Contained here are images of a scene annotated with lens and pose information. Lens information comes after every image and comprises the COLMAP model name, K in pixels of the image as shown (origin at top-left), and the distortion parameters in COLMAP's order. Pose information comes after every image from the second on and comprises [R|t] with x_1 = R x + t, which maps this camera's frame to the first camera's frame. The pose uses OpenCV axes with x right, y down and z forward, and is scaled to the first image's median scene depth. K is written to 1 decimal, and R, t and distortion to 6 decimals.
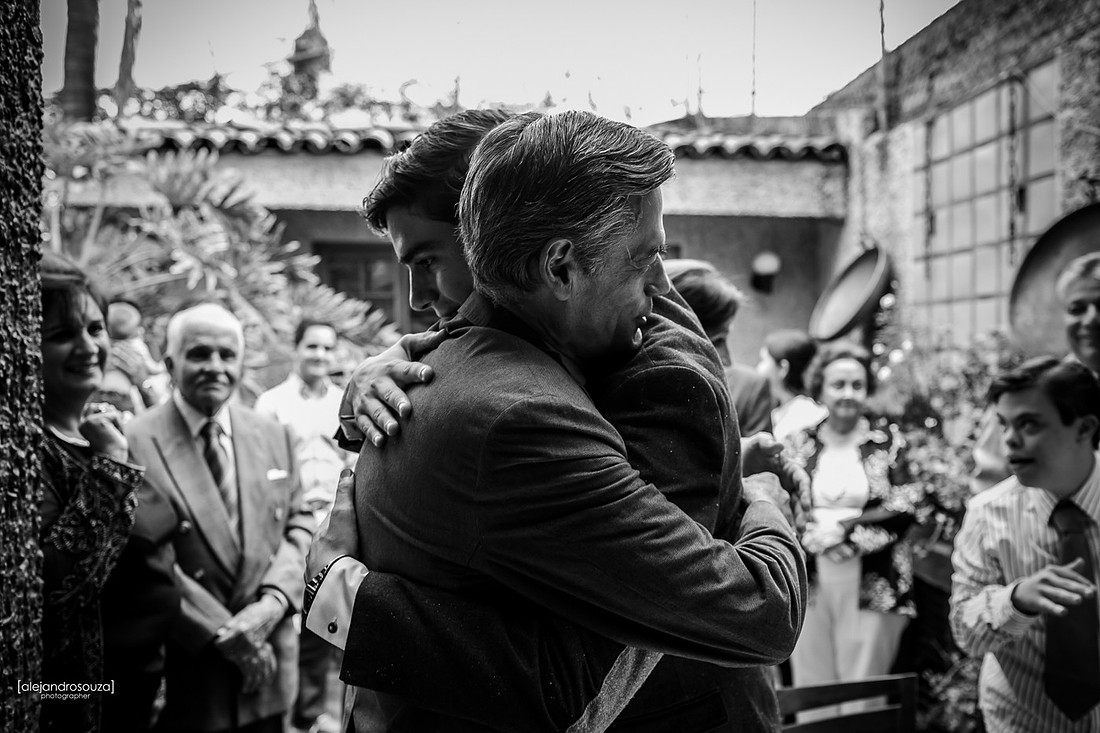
lens RADIAL K [[1064.1, 0, 550.0], [0, 1064.1, 366.5], [0, 0, 1]] dist [-0.098775, 0.120737]
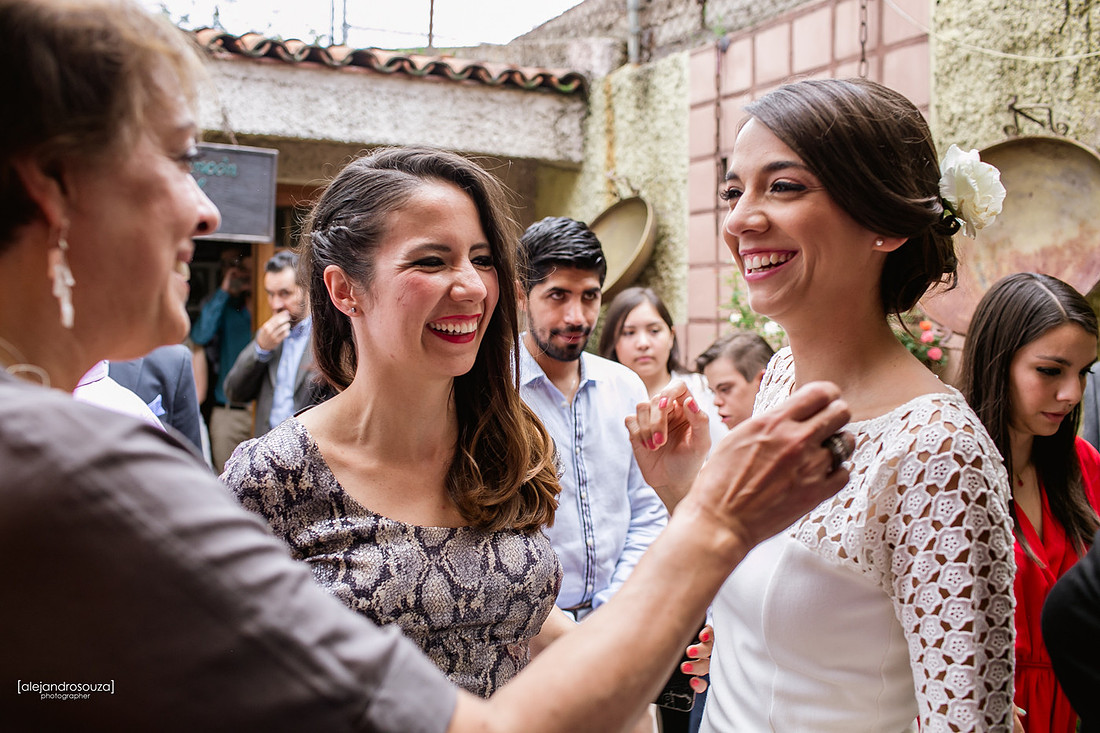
lens RADIAL K [[1059.6, 0, 550.0], [0, 1059.6, 366.5], [0, 0, 1]] dist [-0.107281, 0.145285]
pose [[0.922545, -0.011794, 0.385709, -0.078495], [0.001162, 0.999613, 0.027786, -0.001982], [-0.385888, -0.025186, 0.922202, 0.242803]]
